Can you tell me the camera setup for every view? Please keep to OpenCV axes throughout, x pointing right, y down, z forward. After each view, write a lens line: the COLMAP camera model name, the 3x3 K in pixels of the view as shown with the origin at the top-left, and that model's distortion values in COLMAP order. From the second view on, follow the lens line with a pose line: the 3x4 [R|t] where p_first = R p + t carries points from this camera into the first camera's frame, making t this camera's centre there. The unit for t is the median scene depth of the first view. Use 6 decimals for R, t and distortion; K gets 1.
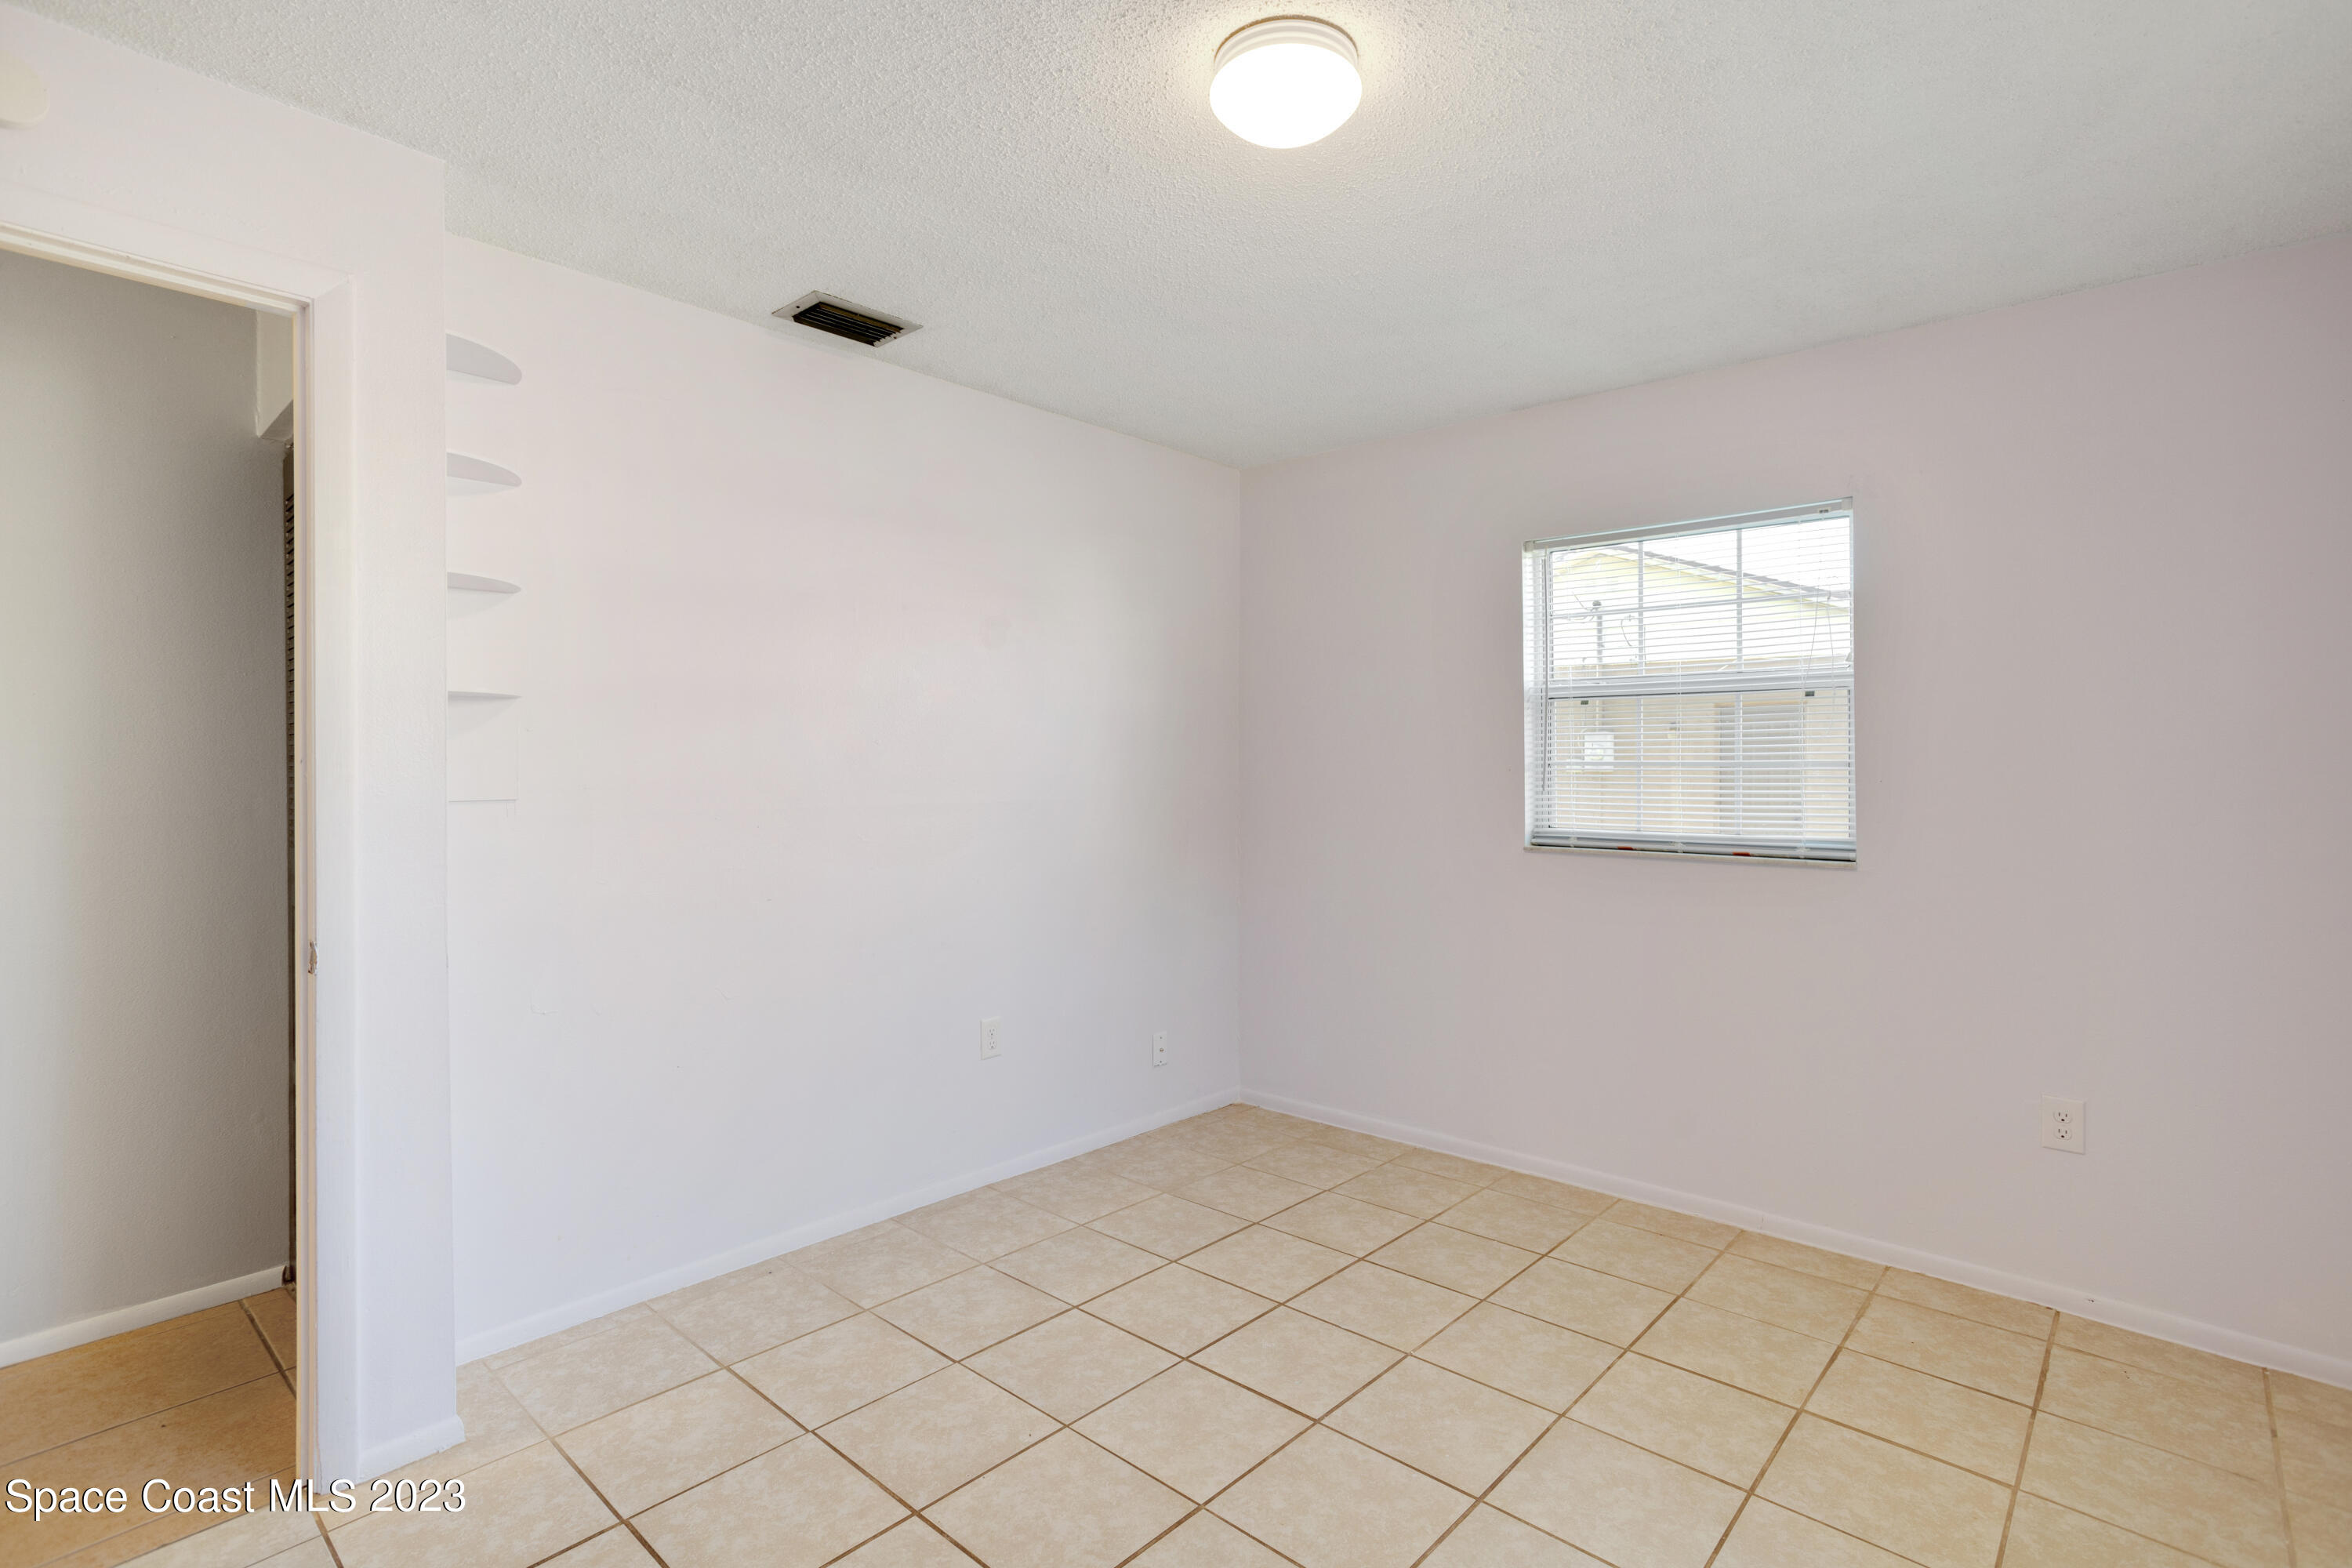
lens RADIAL K [[1134.0, 0, 1178.6], [0, 1134.0, 769.0], [0, 0, 1]] dist [-0.025772, 0.014049]
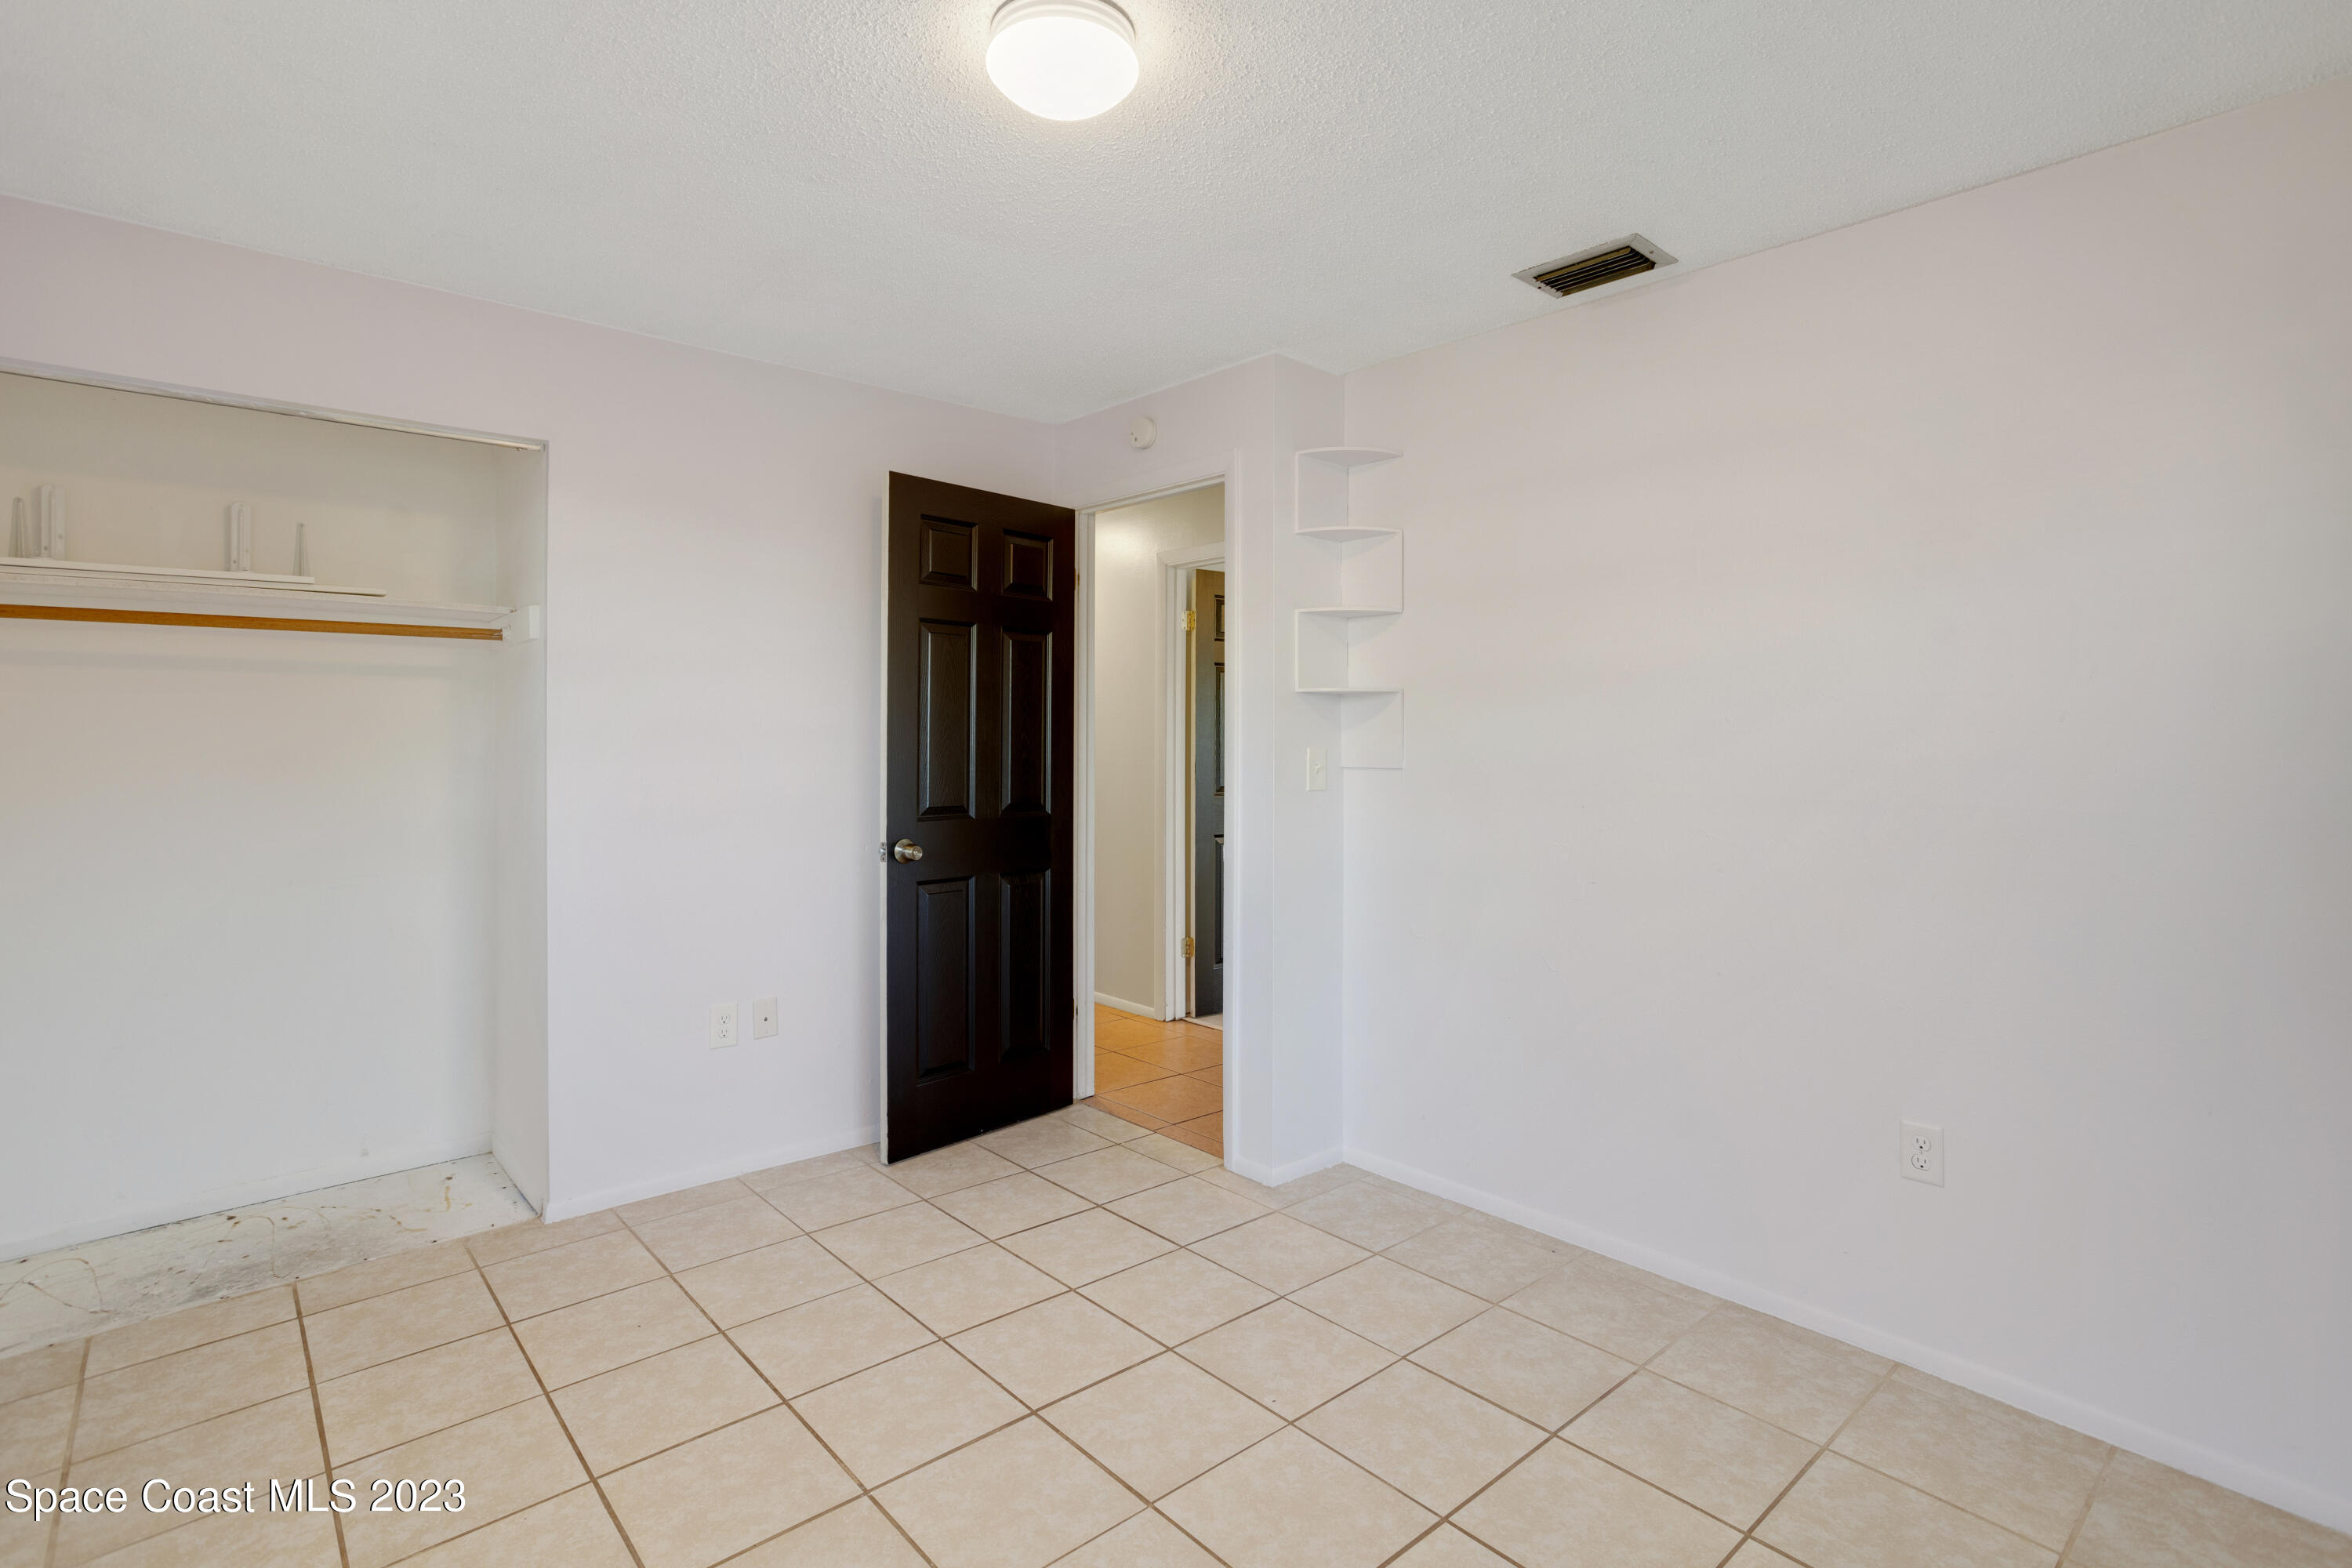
lens RADIAL K [[1134.0, 0, 1166.8], [0, 1134.0, 766.2], [0, 0, 1]] dist [-0.025772, 0.014049]
pose [[-0.107606, 0.024966, -0.993880, 0.658879], [-0.012083, 0.999578, 0.026418, -0.010317], [0.994120, 0.014851, -0.107259, 0.746285]]
